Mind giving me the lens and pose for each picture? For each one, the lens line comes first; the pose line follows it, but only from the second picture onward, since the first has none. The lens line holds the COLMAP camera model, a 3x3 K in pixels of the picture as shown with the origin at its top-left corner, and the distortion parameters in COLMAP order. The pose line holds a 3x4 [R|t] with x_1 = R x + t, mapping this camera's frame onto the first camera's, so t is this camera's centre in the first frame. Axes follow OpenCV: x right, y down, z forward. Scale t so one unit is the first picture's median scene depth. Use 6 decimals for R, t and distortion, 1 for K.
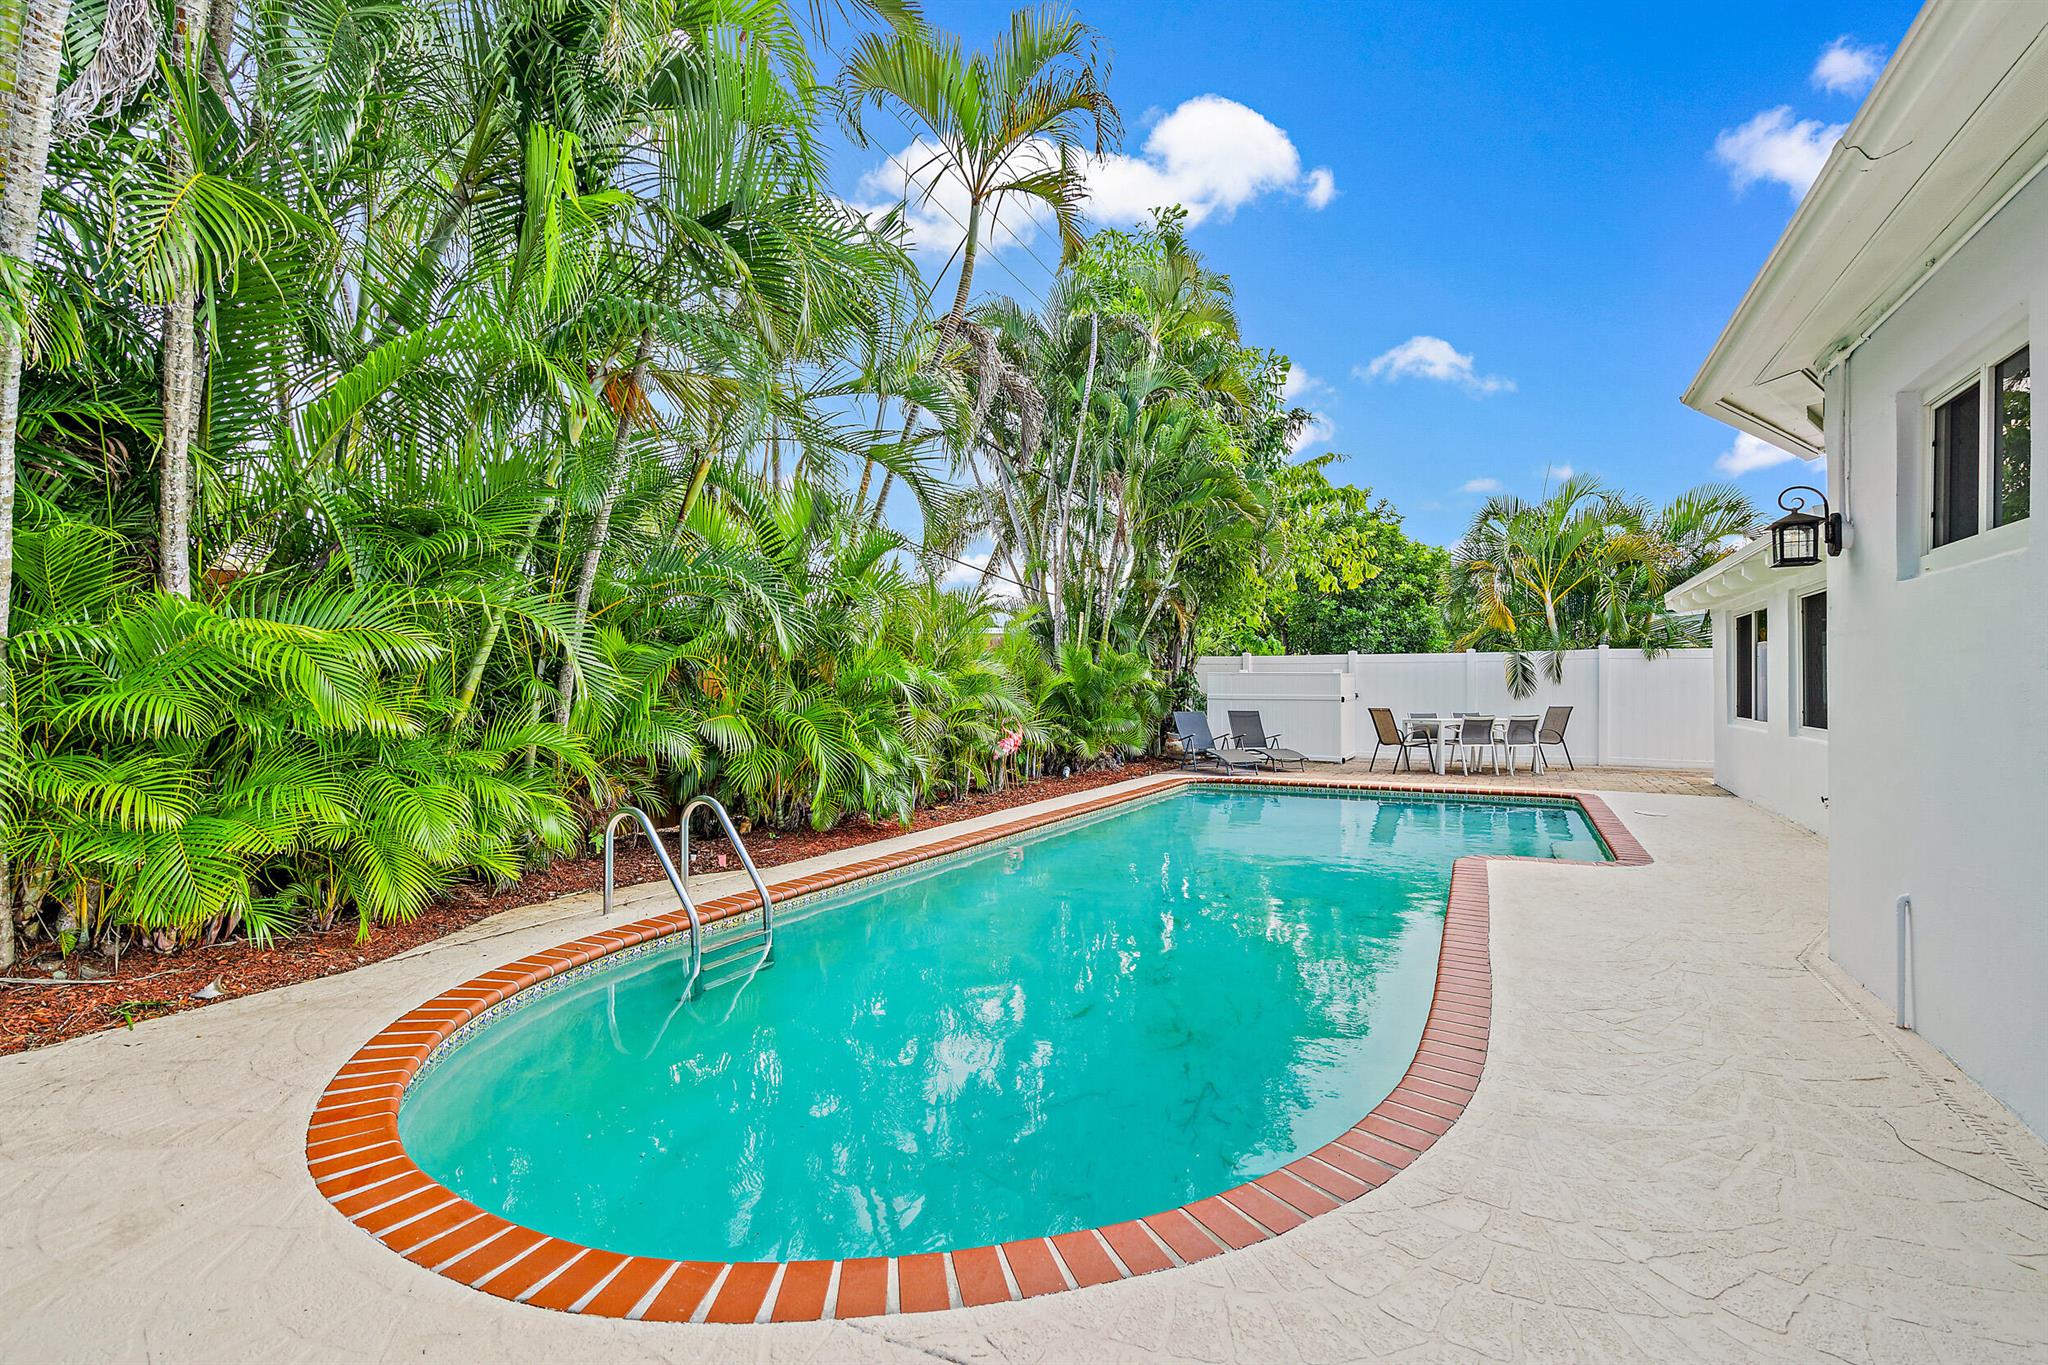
lens RADIAL K [[947.0, 0, 1021.6], [0, 947.0, 672.7], [0, 0, 1]] dist [-0.000275, -0.002592]
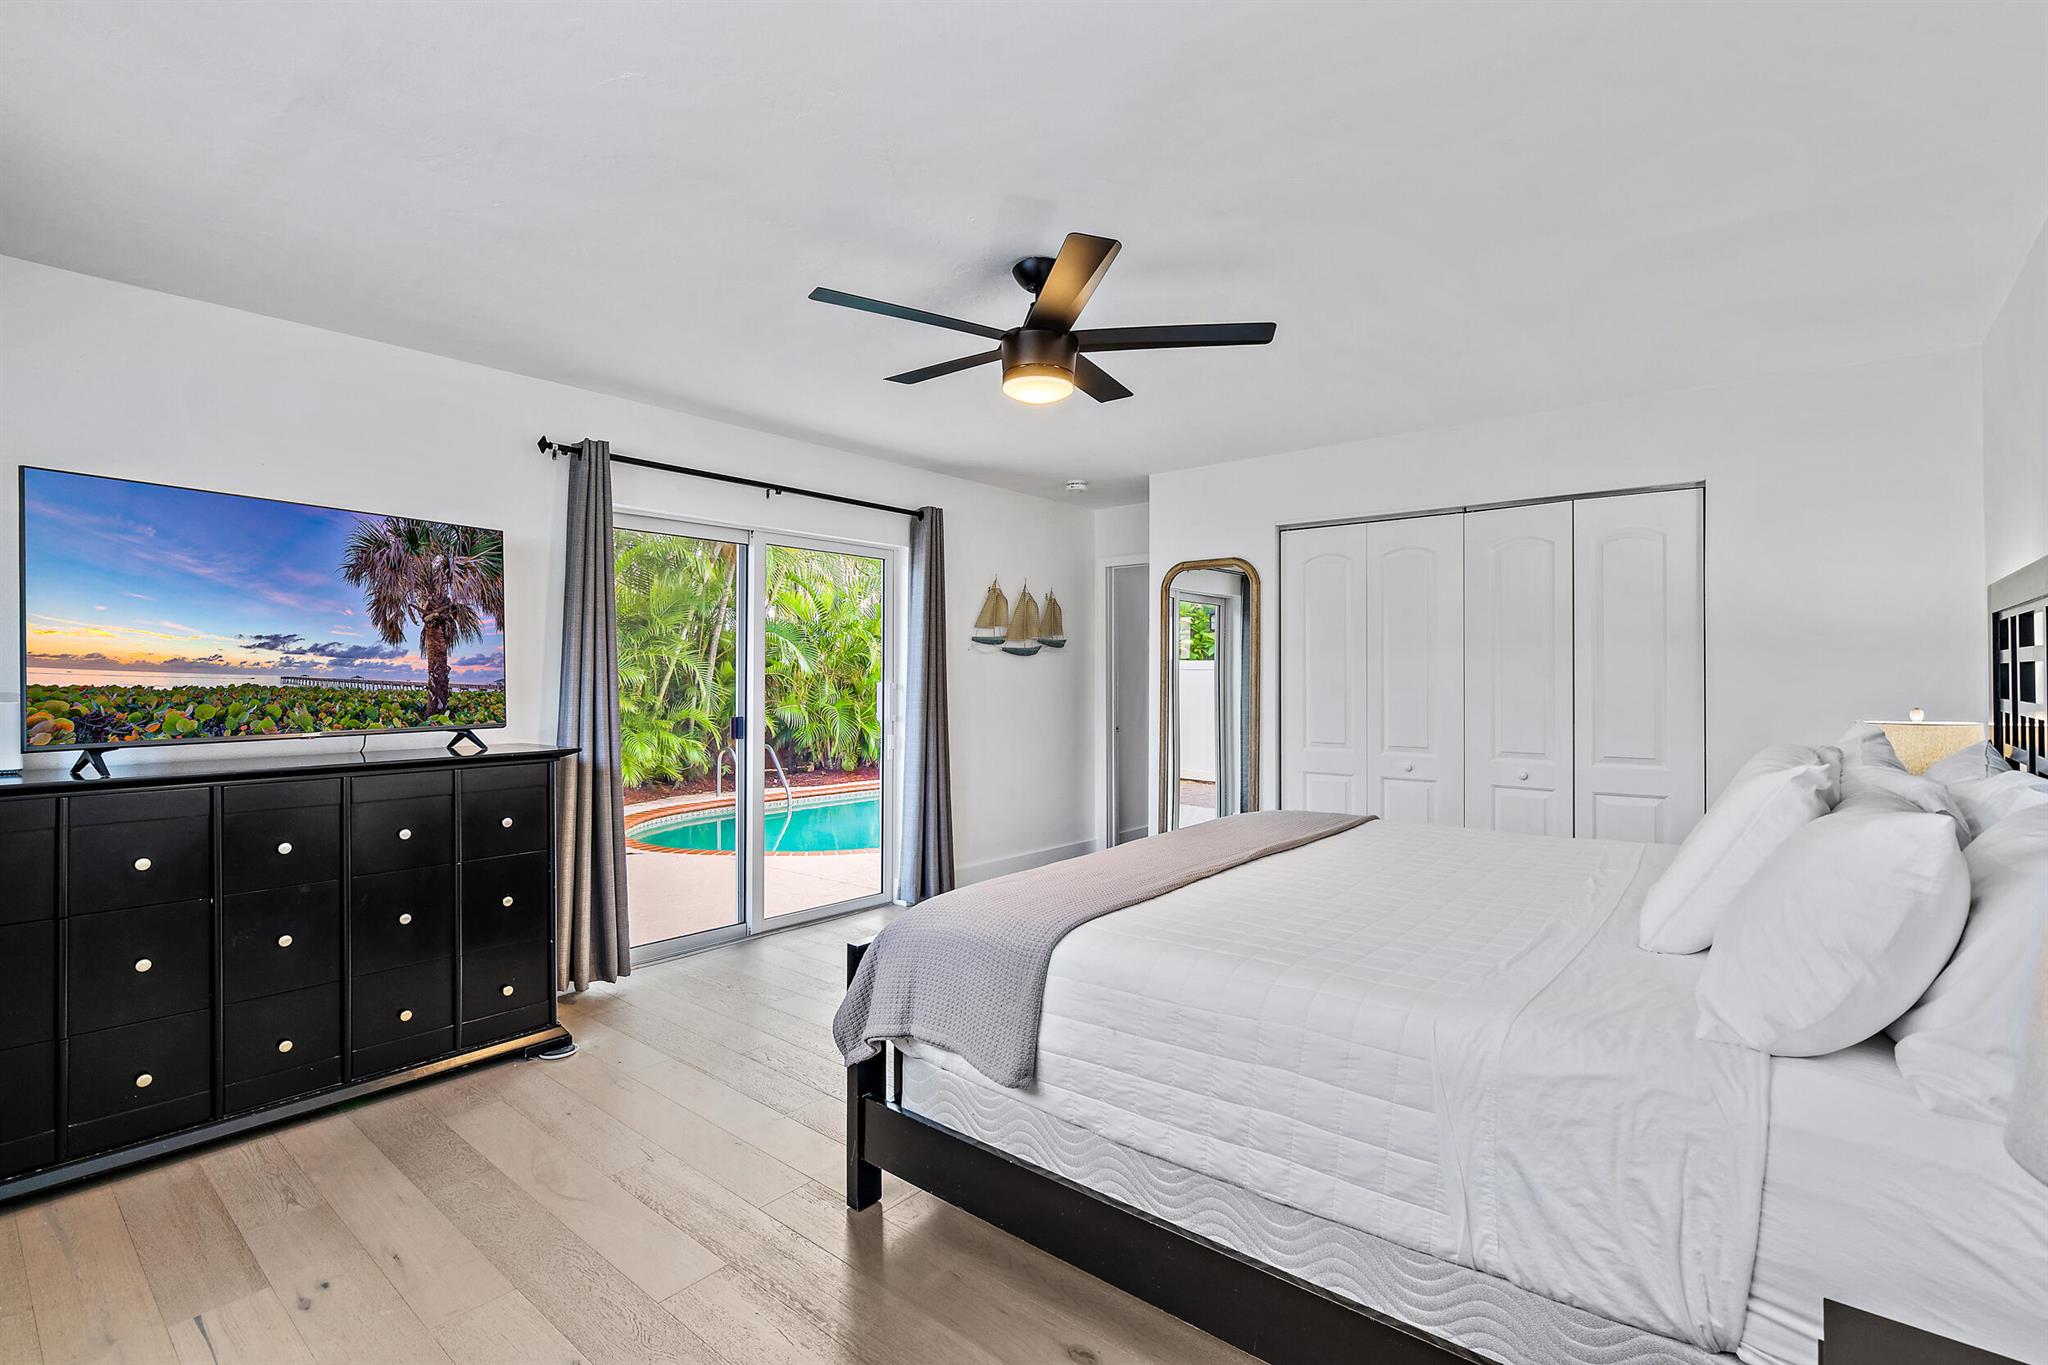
lens RADIAL K [[947.0, 0, 1028.7], [0, 947.0, 674.9], [0, 0, 1]] dist [-0.000275, -0.002592]
pose [[0.979531, 0.019375, -0.200360, 0.675134], [-0.016696, 0.999747, 0.015054, -0.067045], [0.200601, -0.011401, 0.979607, -0.958337]]
